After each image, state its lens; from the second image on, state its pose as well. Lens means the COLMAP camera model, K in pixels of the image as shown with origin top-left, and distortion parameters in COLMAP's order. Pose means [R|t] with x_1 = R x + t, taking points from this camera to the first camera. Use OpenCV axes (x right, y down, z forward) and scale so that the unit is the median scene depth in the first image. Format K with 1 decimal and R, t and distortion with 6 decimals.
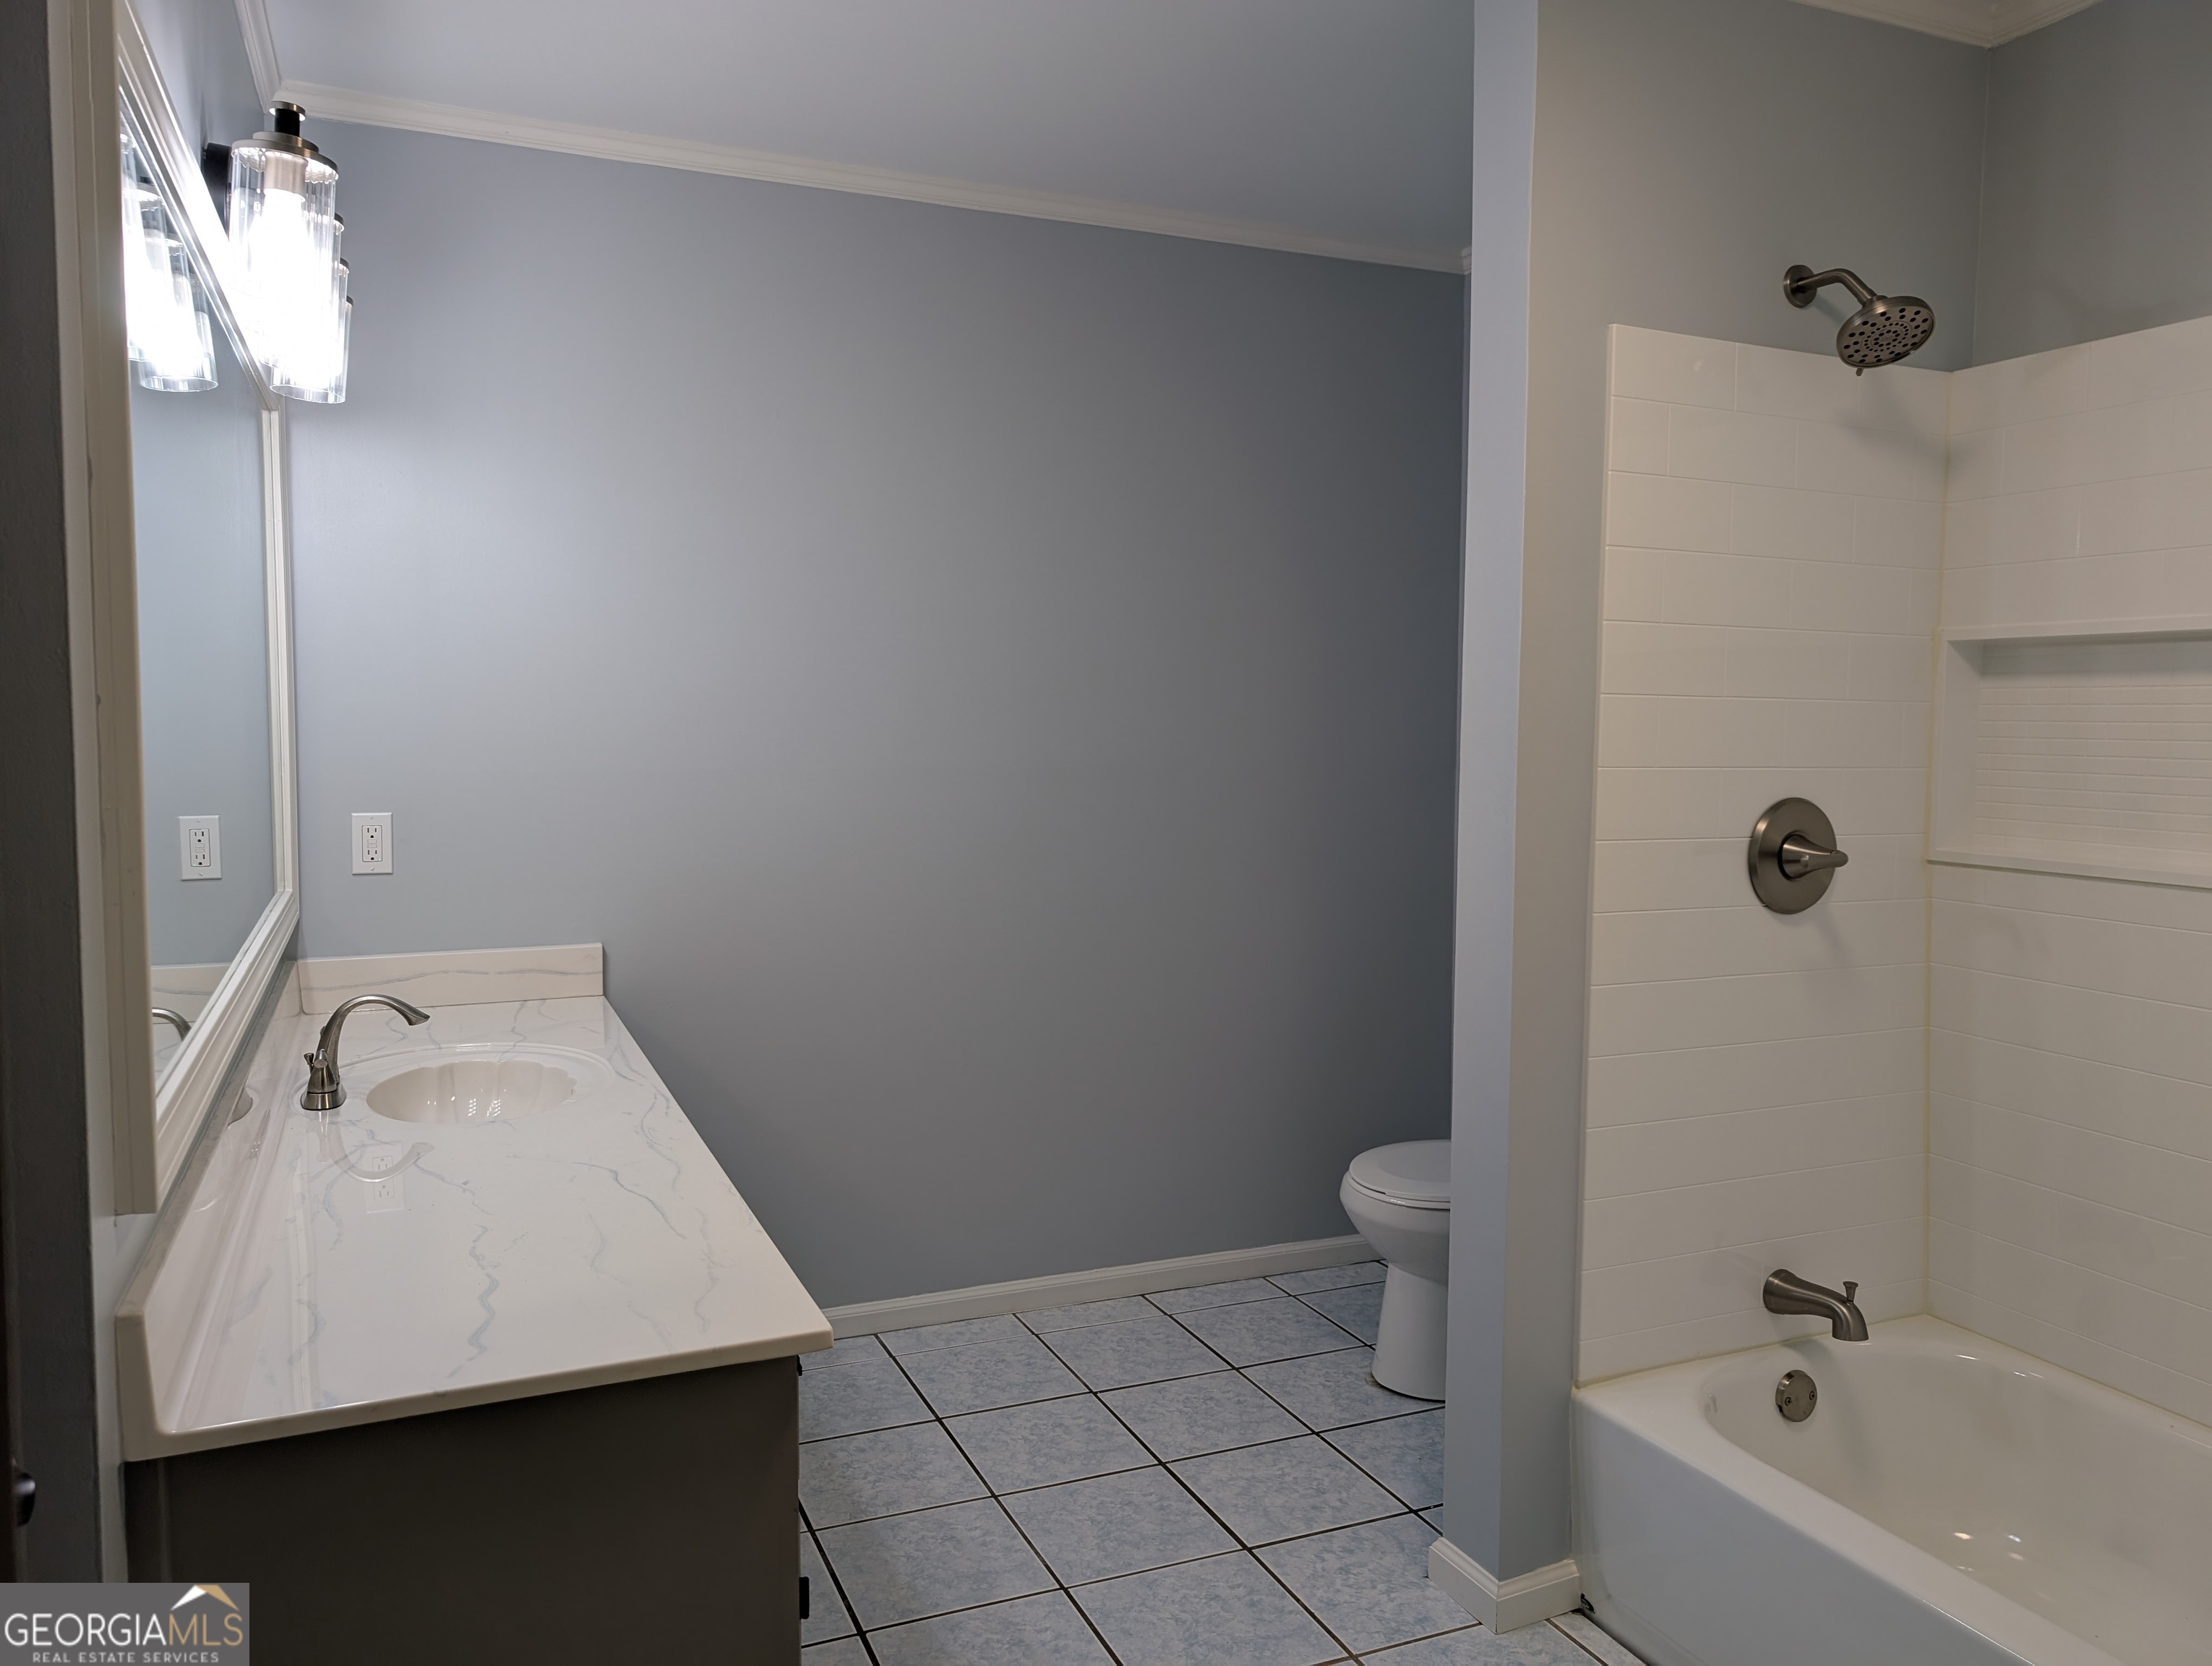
lens RADIAL K [[1568.9, 0, 1095.3], [0, 1568.9, 830.0], [0, 0, 1]] dist [0.012330, -0.005203]
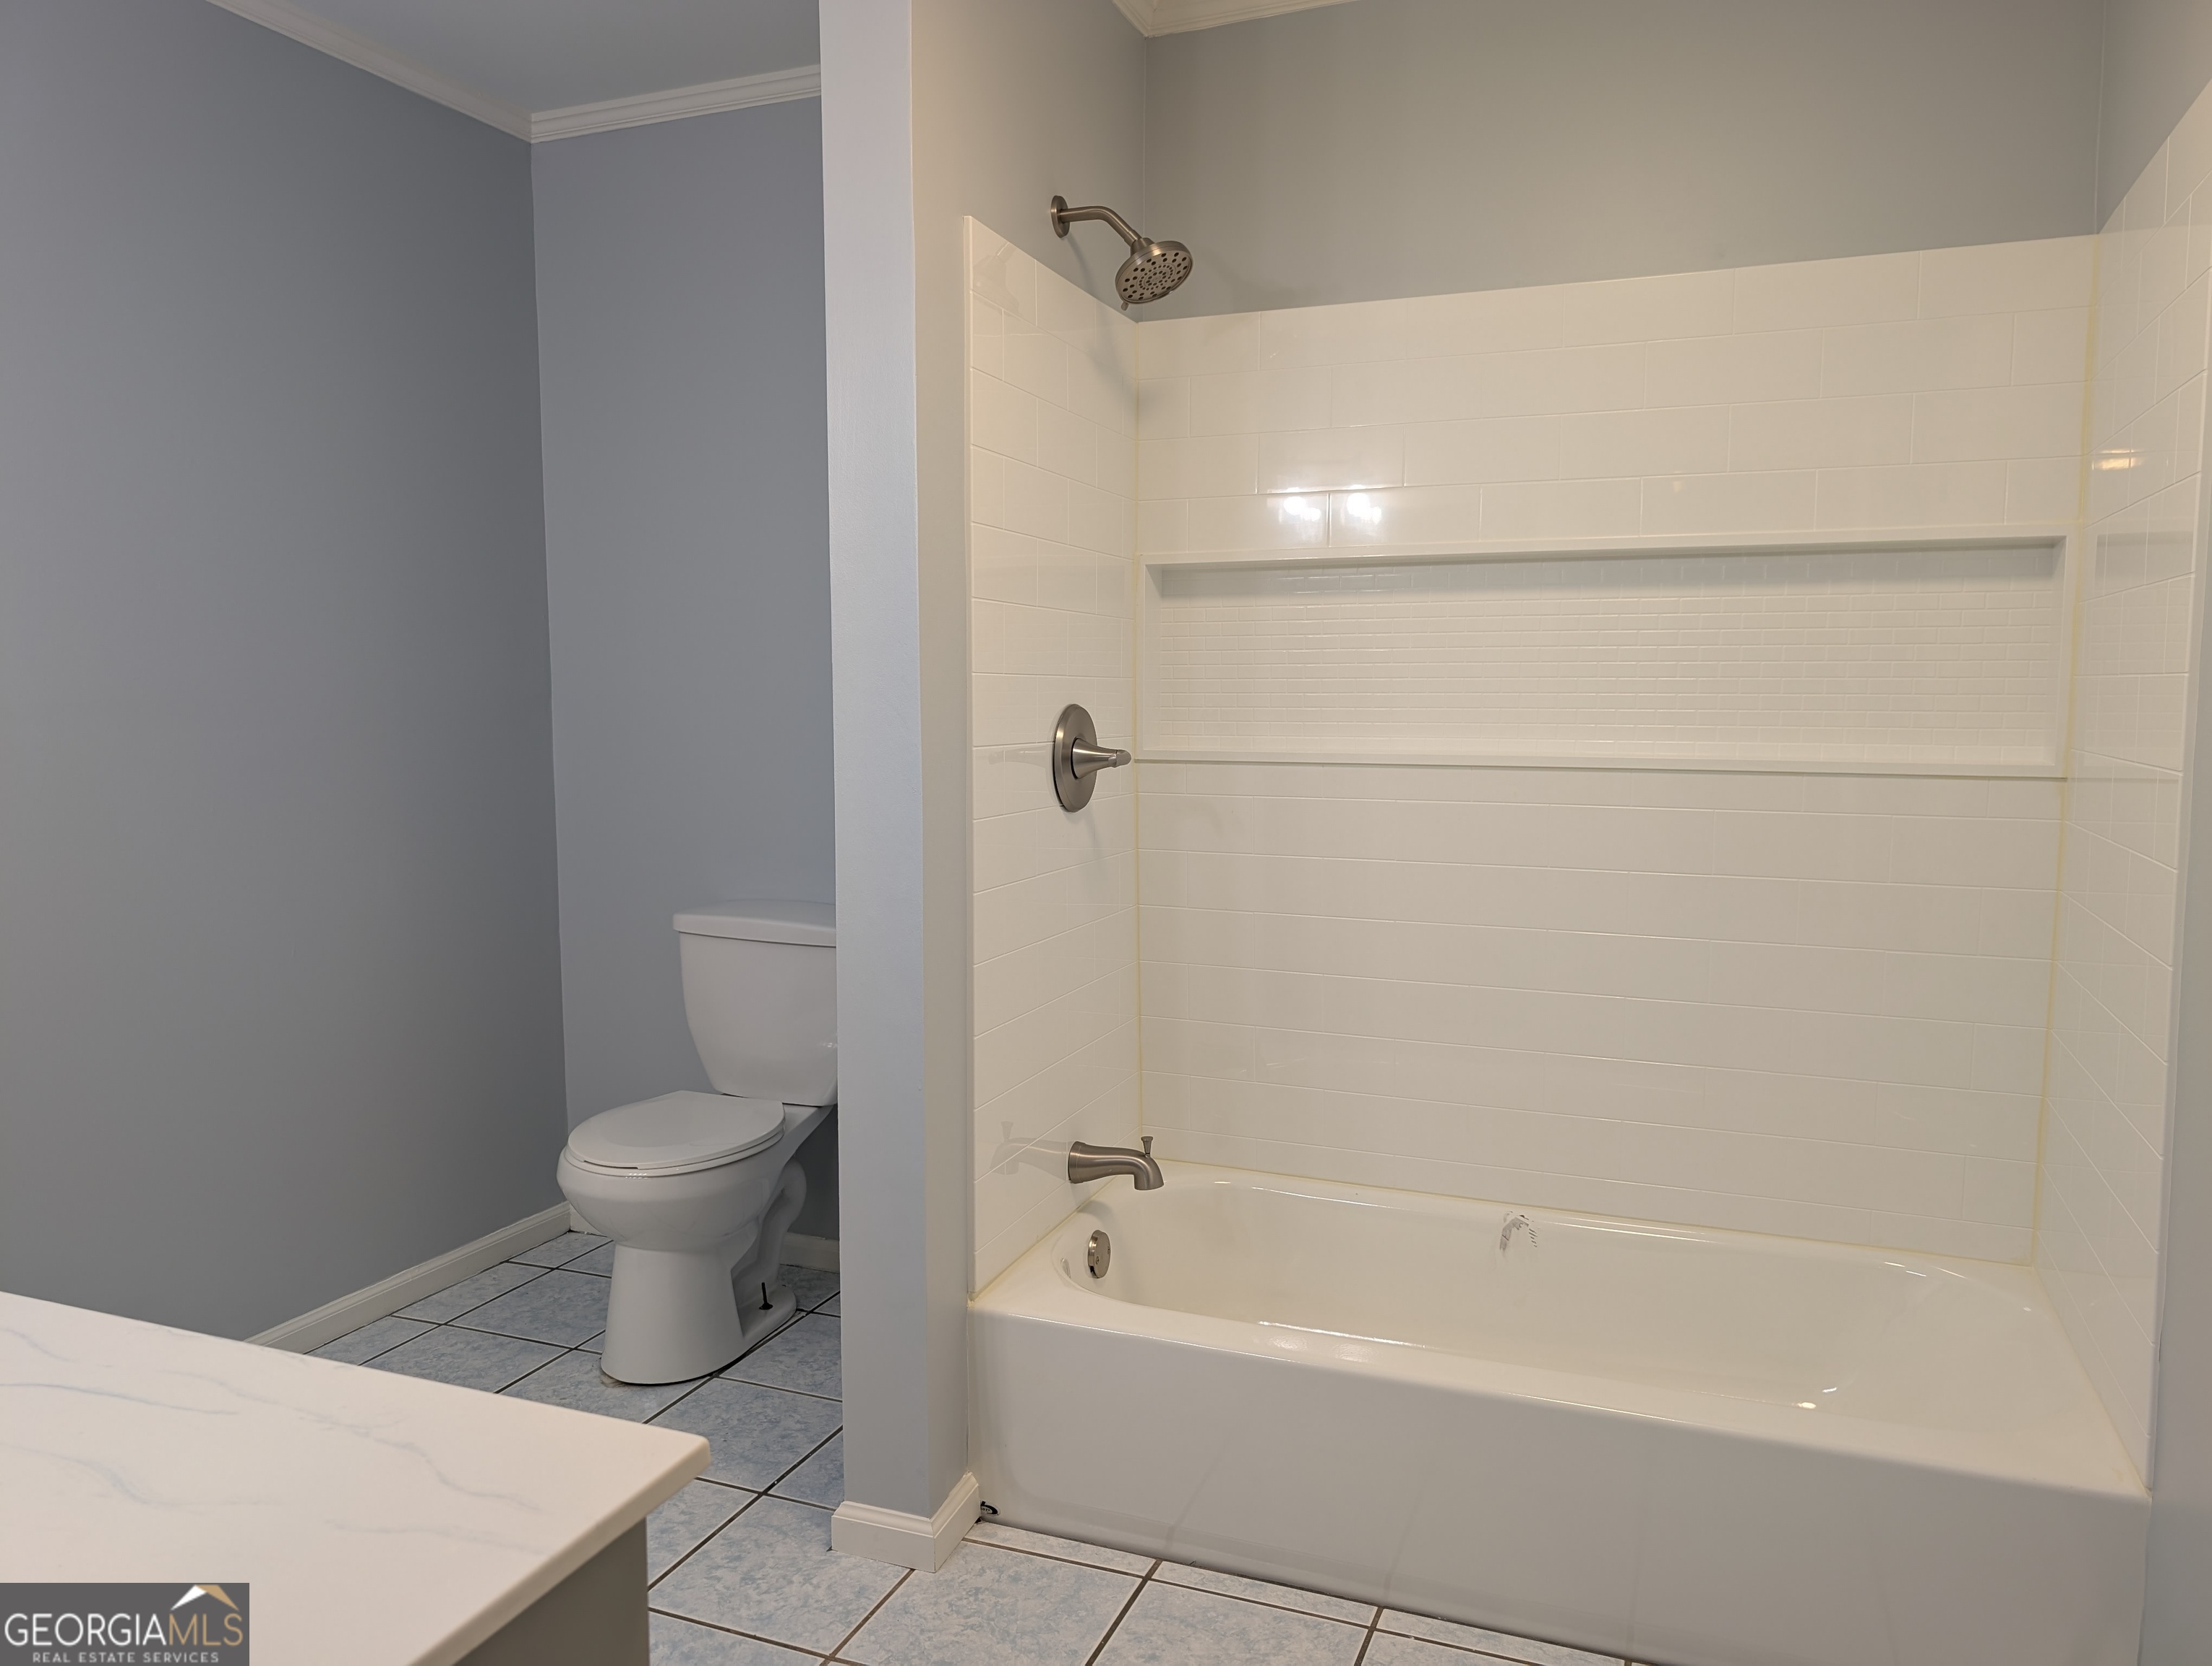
lens RADIAL K [[1568.9, 0, 1098.3], [0, 1568.9, 832.7], [0, 0, 1]] dist [0.012330, -0.005203]
pose [[0.714183, -0.073967, 0.696040, -0.286789], [0.054462, 0.997258, 0.050095, 0.014476], [-0.697837, 0.002131, 0.716253, 0.219520]]
